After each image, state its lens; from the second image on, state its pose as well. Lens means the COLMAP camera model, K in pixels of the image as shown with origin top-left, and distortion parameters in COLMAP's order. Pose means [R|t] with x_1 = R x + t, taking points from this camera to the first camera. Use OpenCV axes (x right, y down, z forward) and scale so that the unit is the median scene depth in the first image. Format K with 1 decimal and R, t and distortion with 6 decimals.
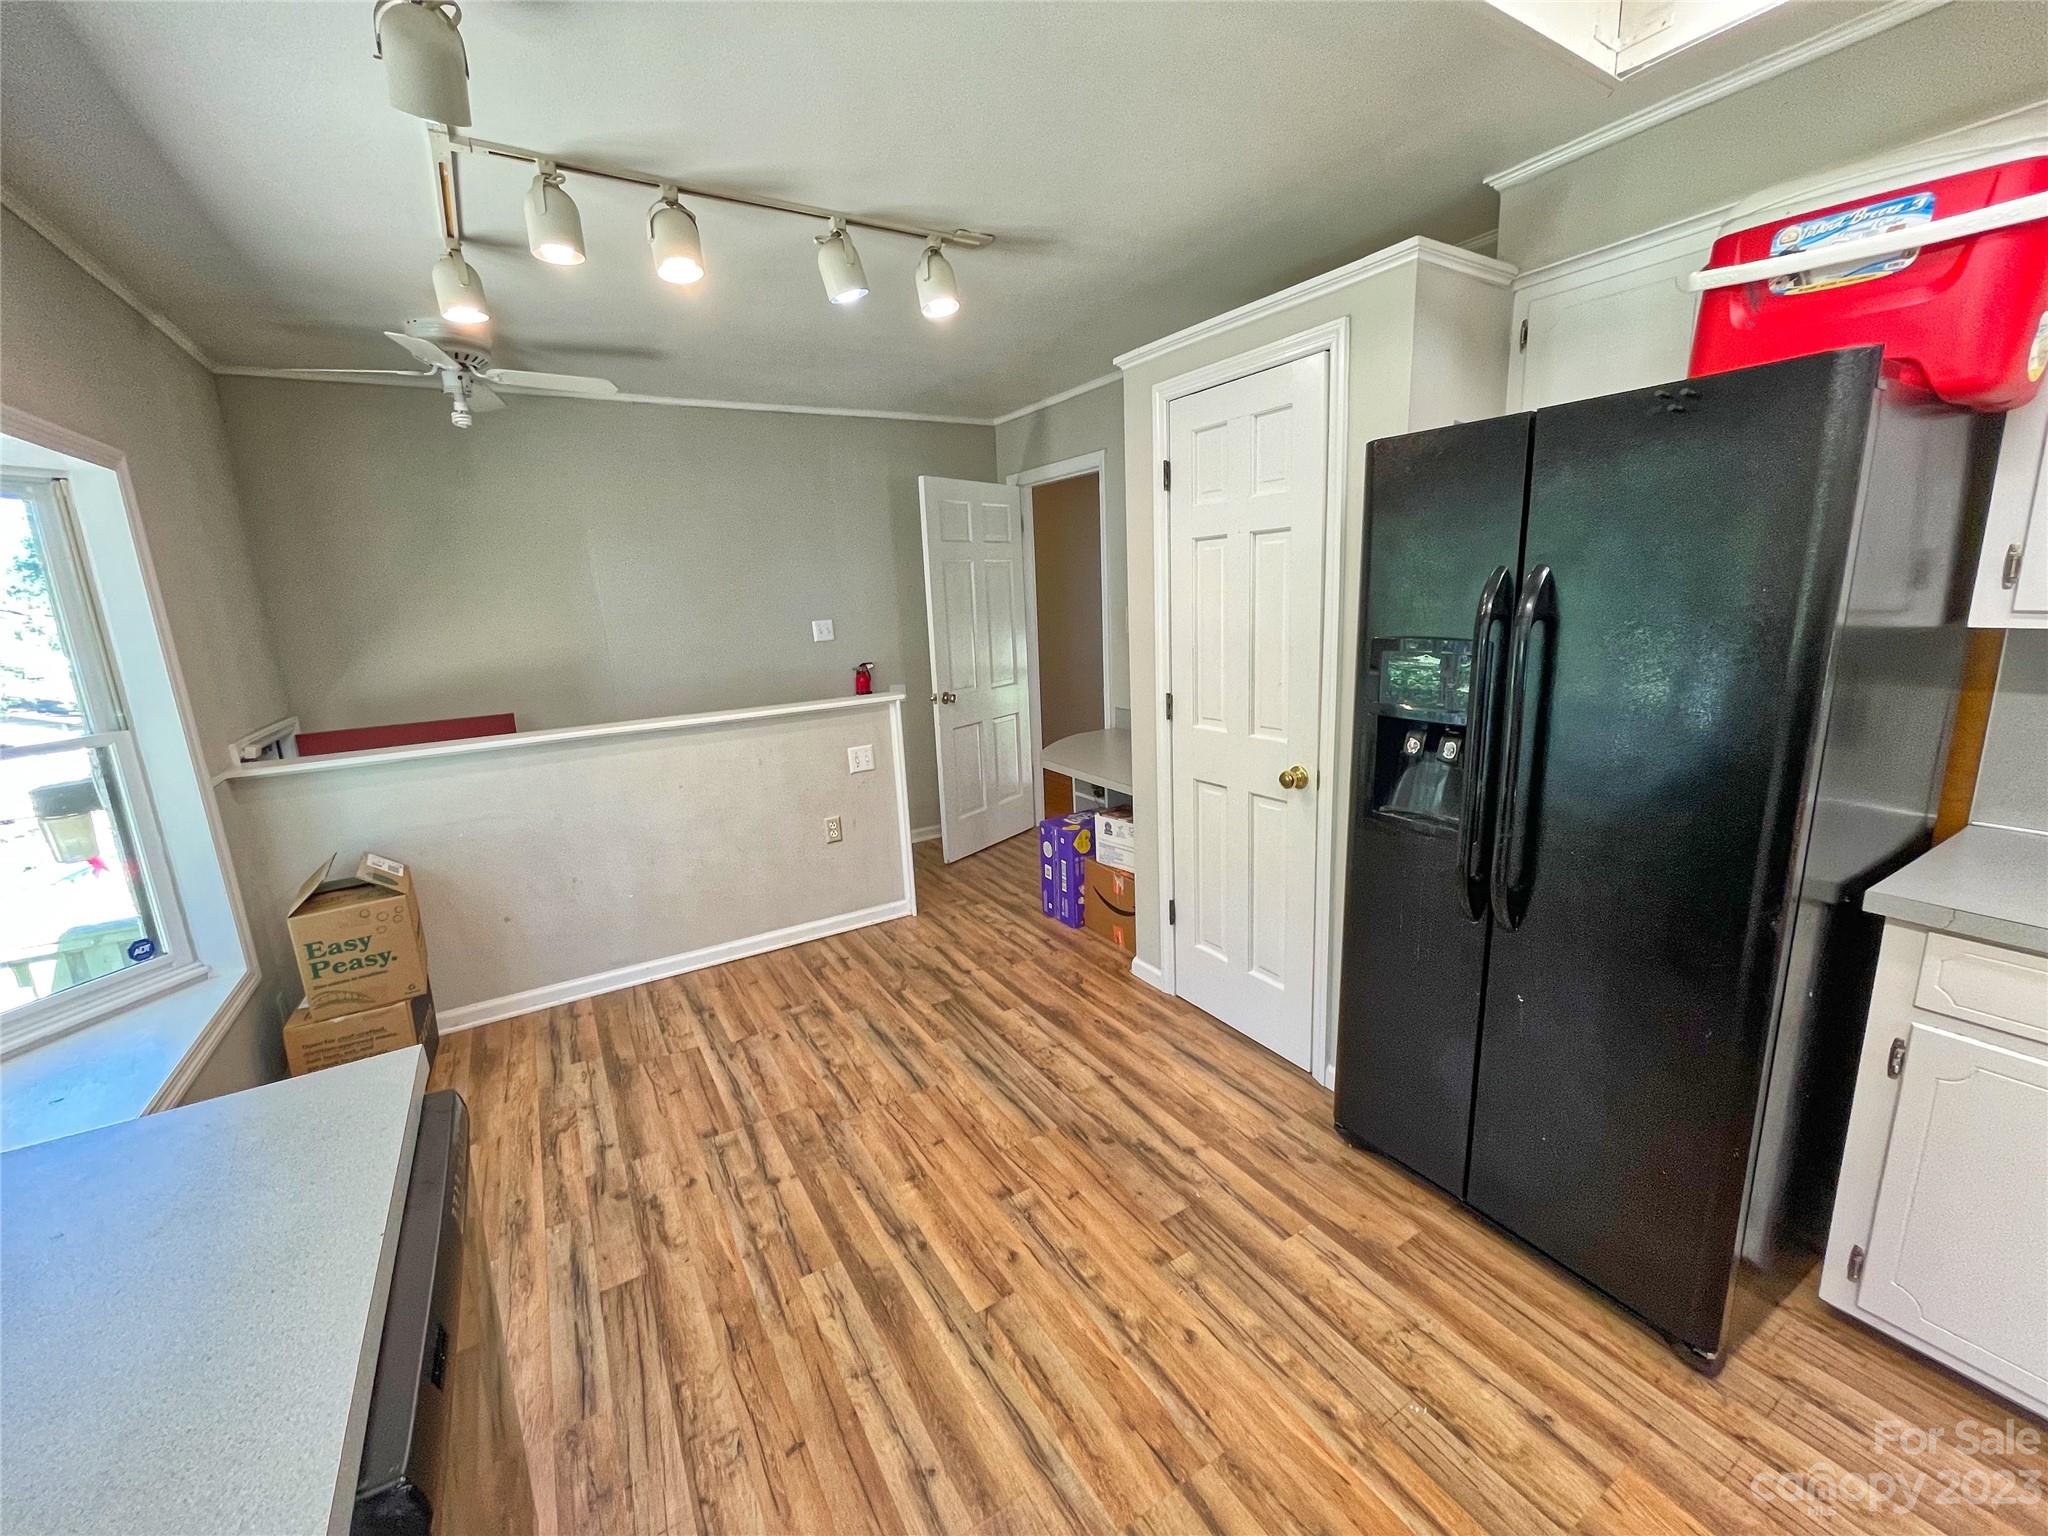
lens RADIAL K [[829.0, 0, 1025.8], [0, 829.0, 763.8], [0, 0, 1]] dist [-0.002842, -0.000039]
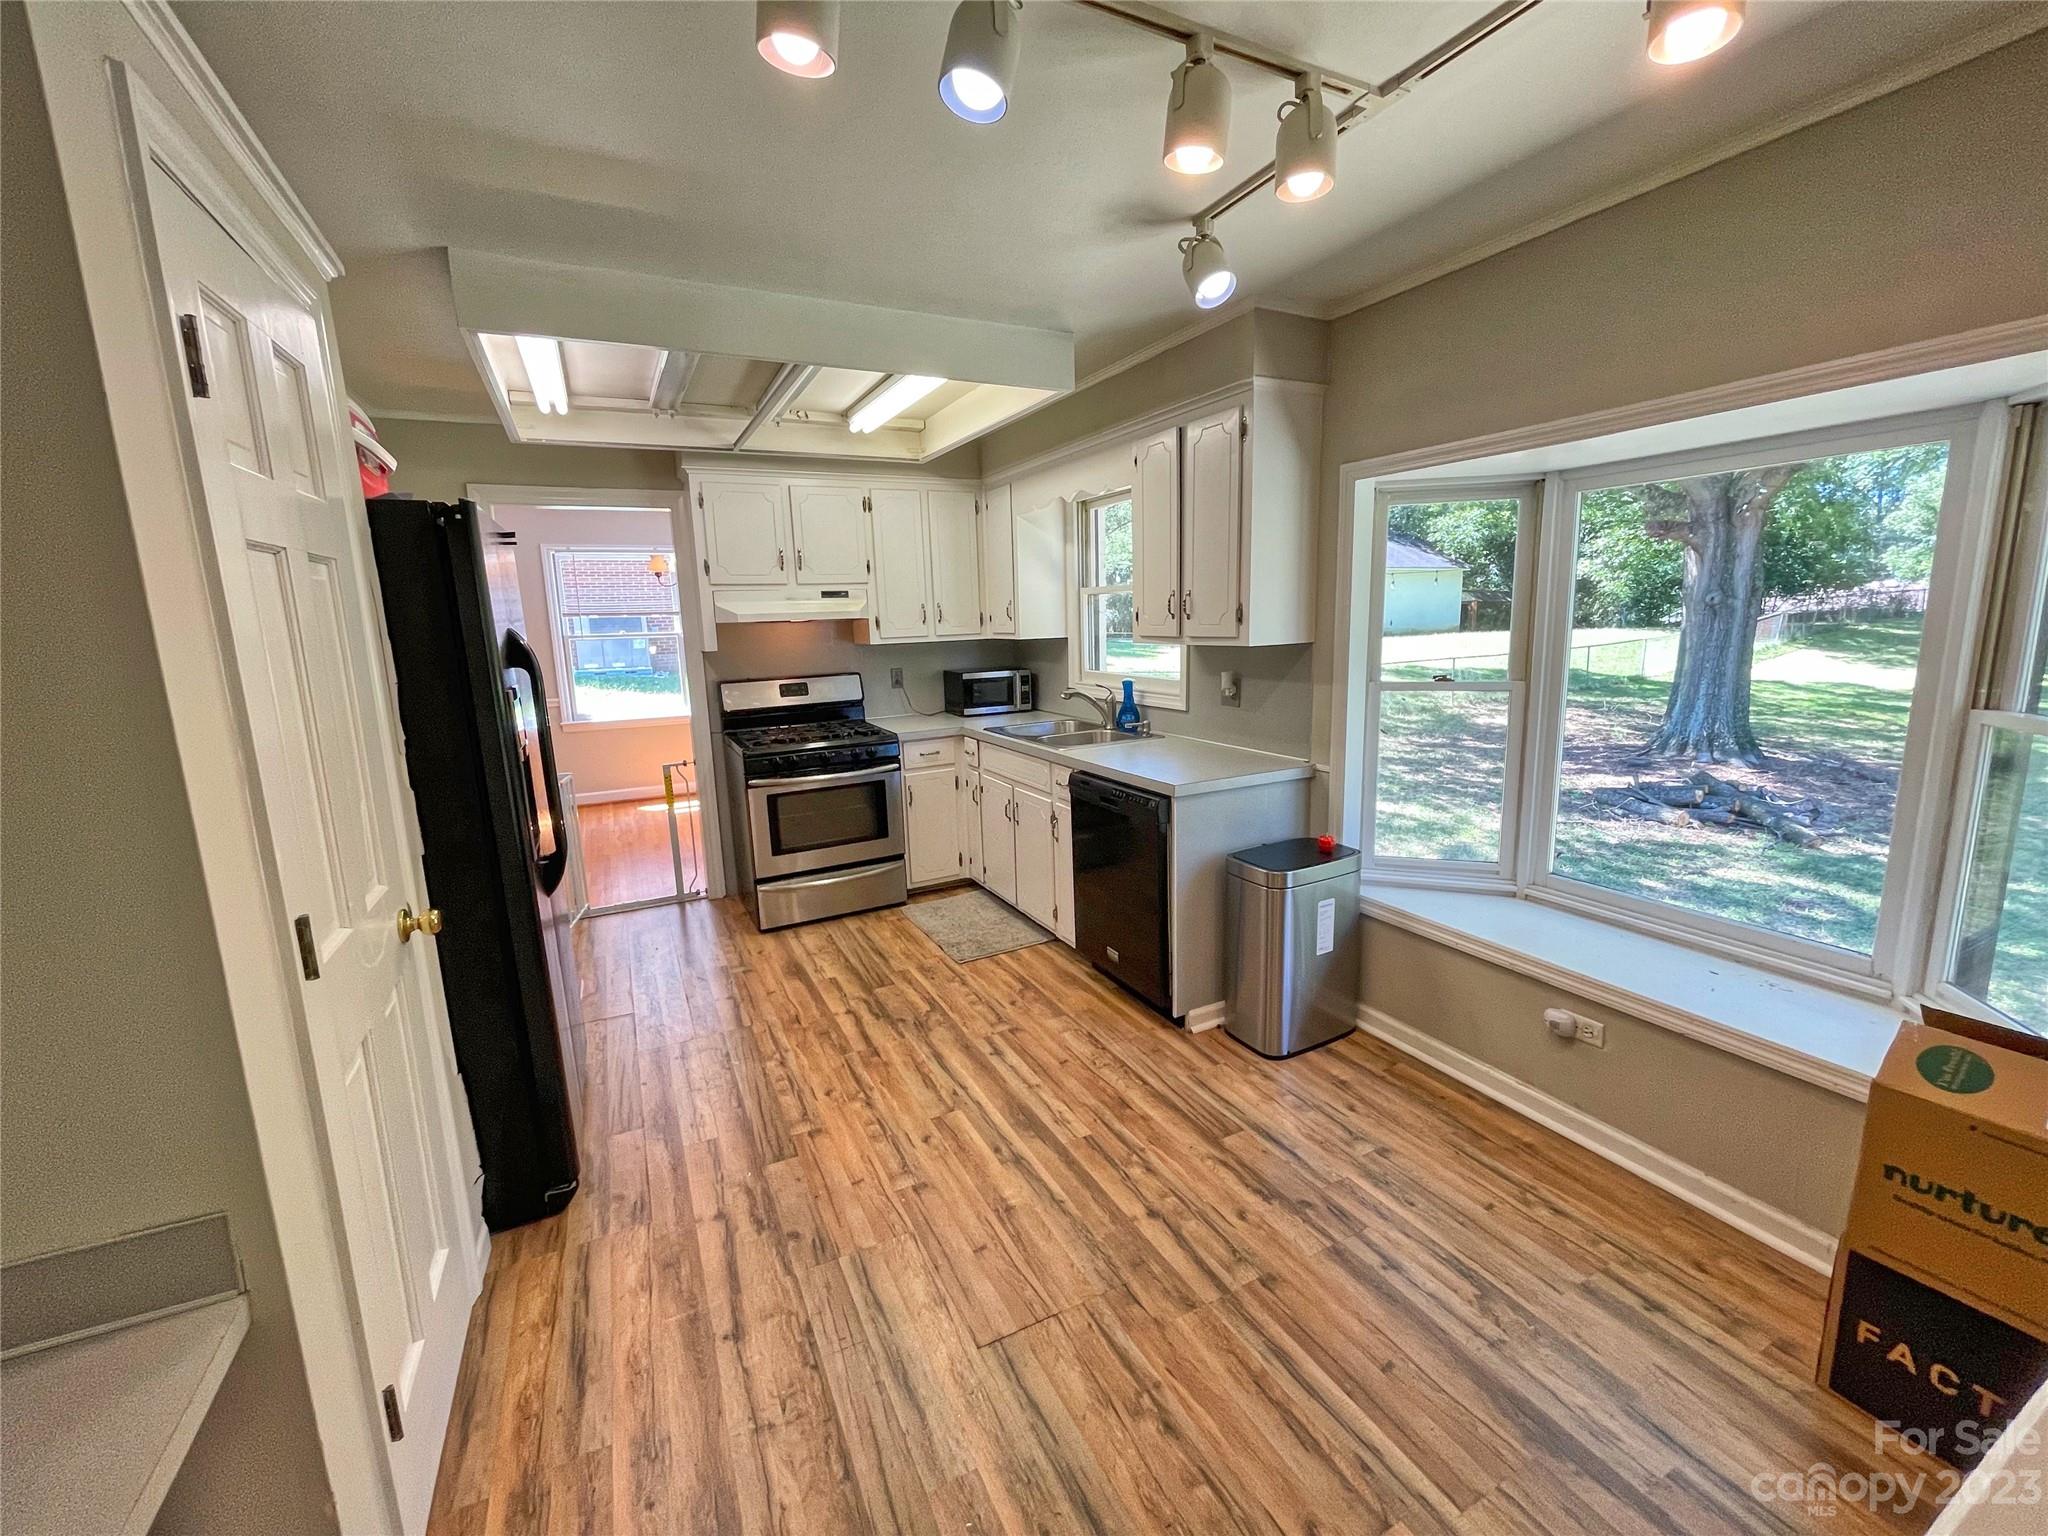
lens RADIAL K [[829.0, 0, 1025.2], [0, 829.0, 760.4], [0, 0, 1]] dist [-0.002842, -0.000039]
pose [[-0.993790, 0.060714, 0.093253, -0.278859], [0.091565, 0.922380, 0.375274, -0.350359], [-0.063230, 0.381483, -0.922211, 1.692450]]
